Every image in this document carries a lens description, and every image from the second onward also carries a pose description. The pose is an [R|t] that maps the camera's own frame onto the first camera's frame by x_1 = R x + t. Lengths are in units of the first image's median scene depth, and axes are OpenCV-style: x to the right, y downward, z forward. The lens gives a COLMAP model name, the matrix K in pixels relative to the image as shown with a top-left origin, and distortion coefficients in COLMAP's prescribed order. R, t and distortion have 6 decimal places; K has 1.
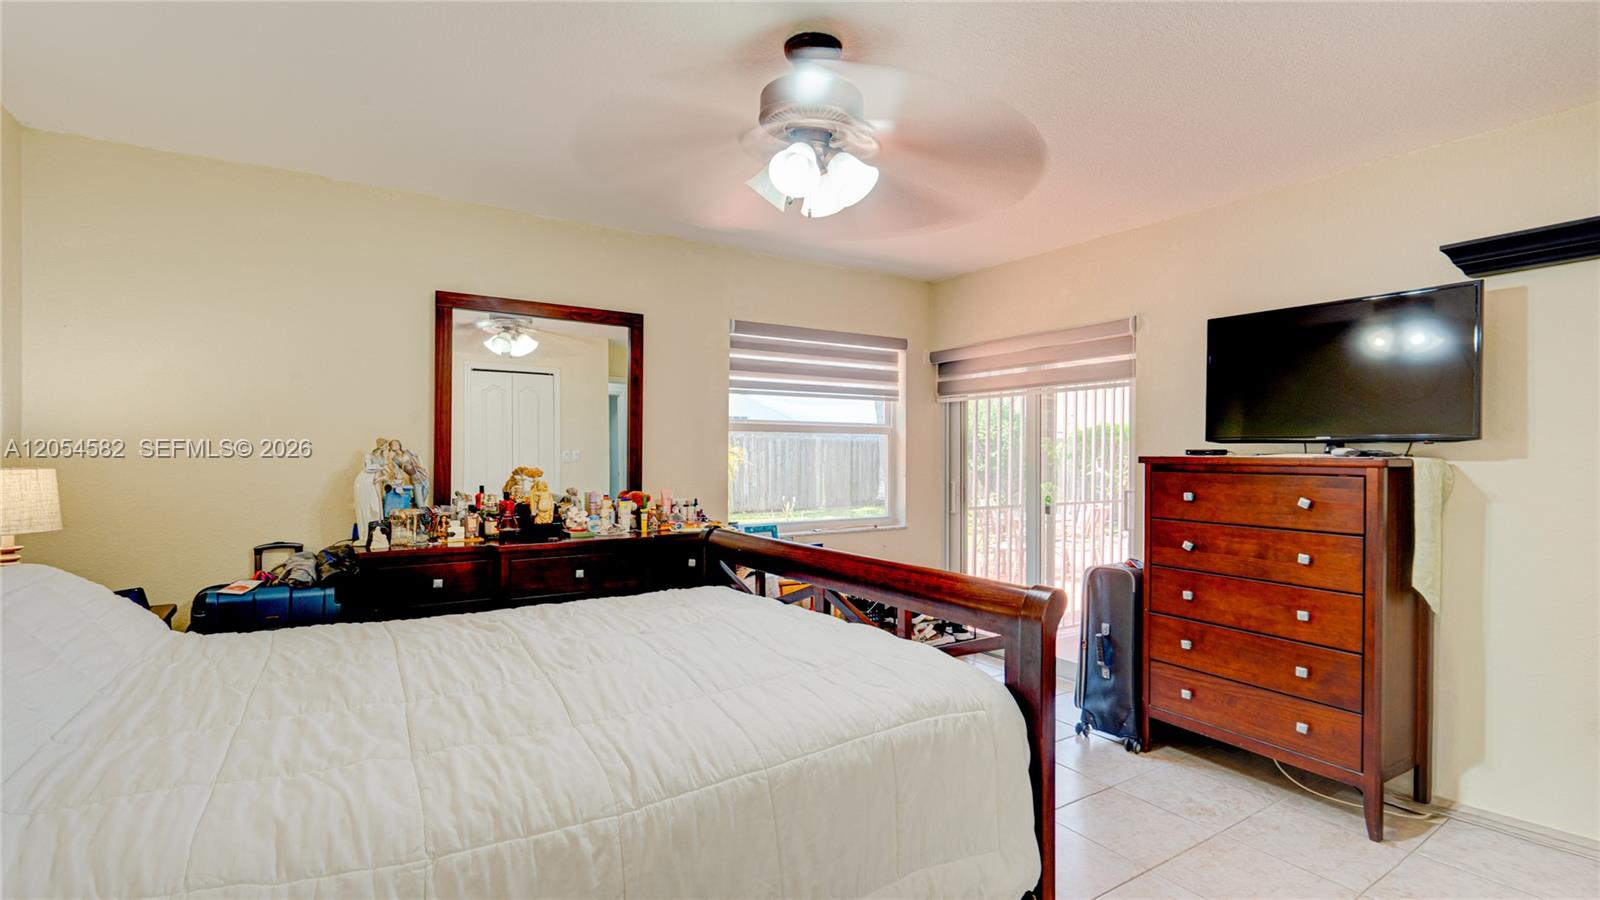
lens RADIAL K [[728.0, 0, 808.7], [0, 728.0, 456.2], [0, 0, 1]] dist [0.002368, 0.000073]
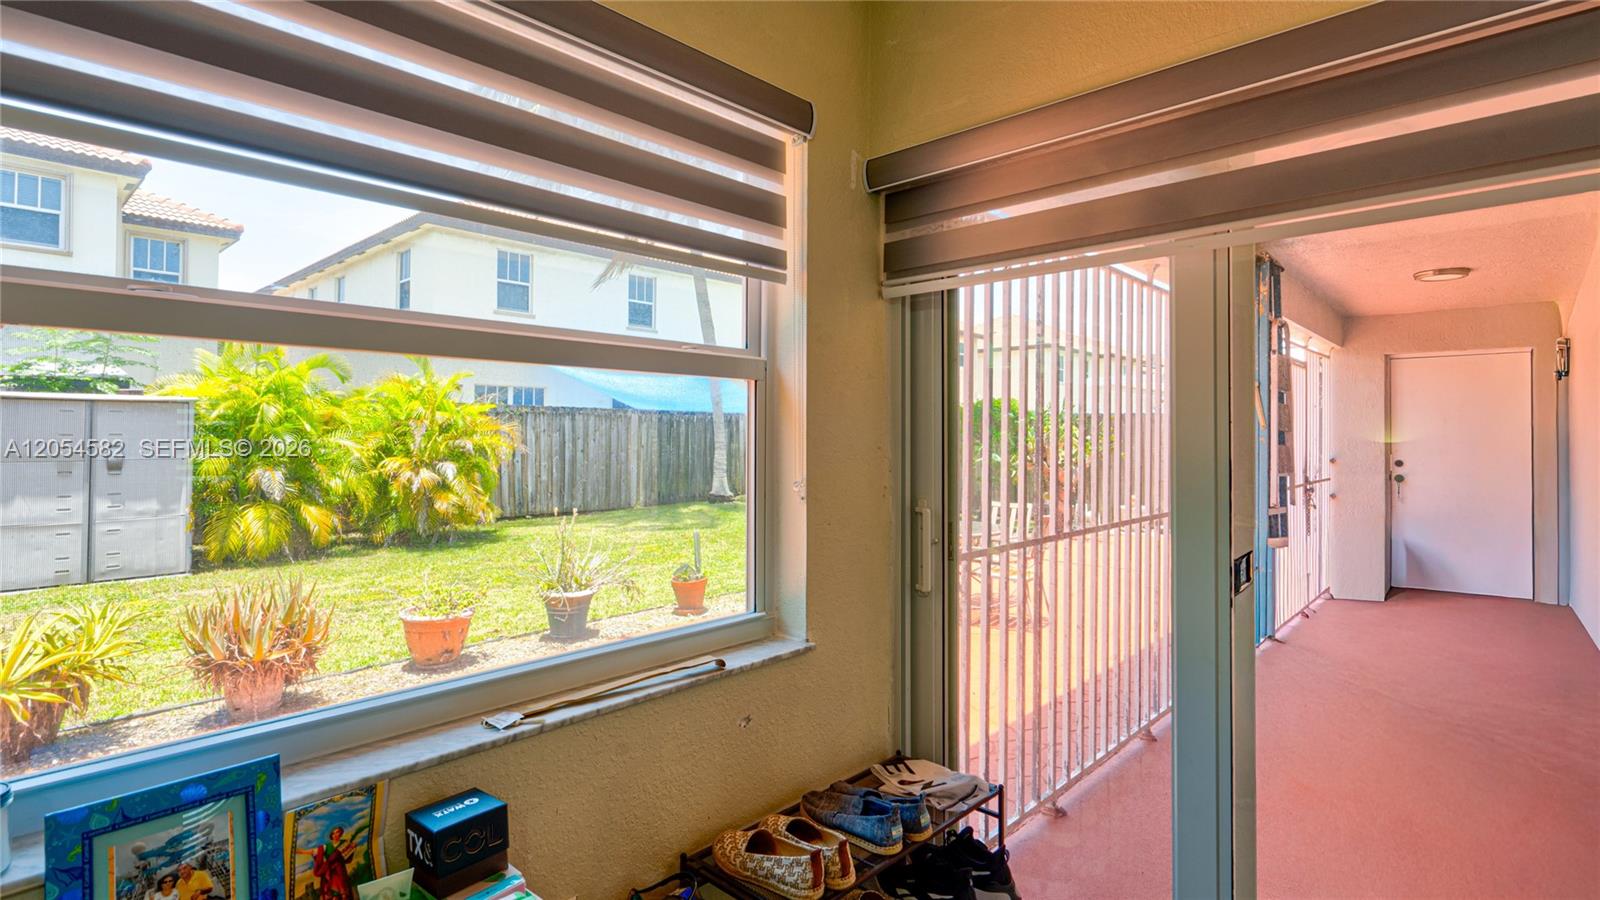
lens RADIAL K [[728.0, 0, 797.5], [0, 728.0, 437.7], [0, 0, 1]] dist [0.002368, 0.000073]
pose [[0.977087, 0.002158, 0.212827, 0.055633], [-0.001707, 0.999996, -0.002304, -0.000719], [-0.212831, 0.001888, 0.977087, 0.662472]]
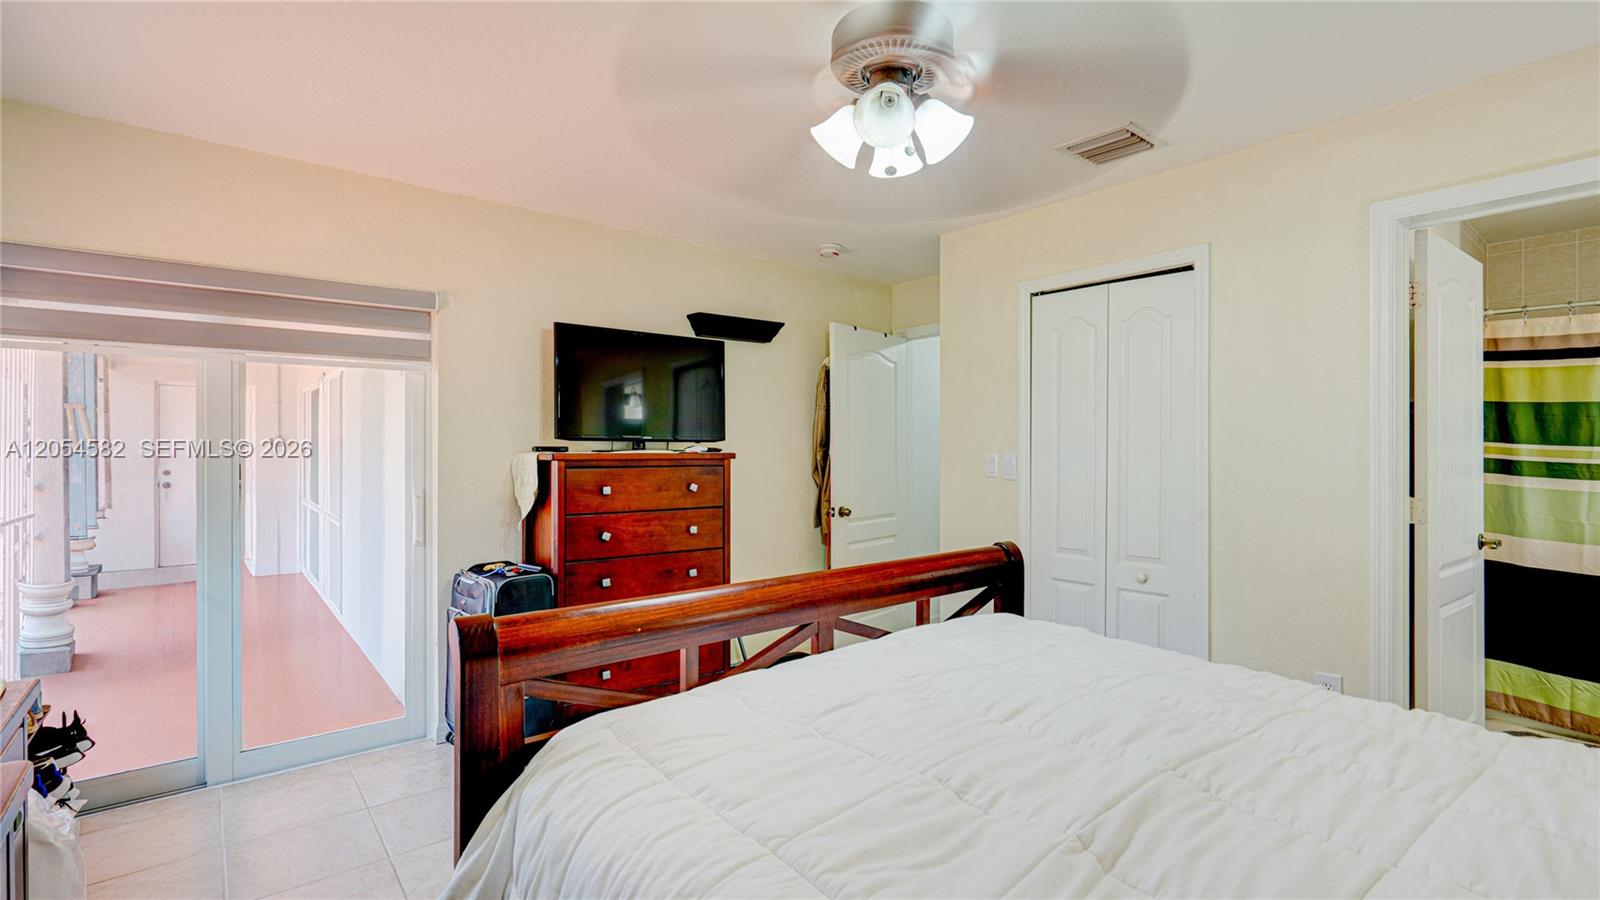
lens RADIAL K [[728.0, 0, 808.2], [0, 728.0, 447.8], [0, 0, 1]] dist [0.002368, 0.000073]
pose [[-0.114629, 0.003286, 0.993403, -0.356684], [0.005125, 0.999983, -0.002717, -0.001666], [-0.993395, 0.004779, -0.114644, 0.510511]]
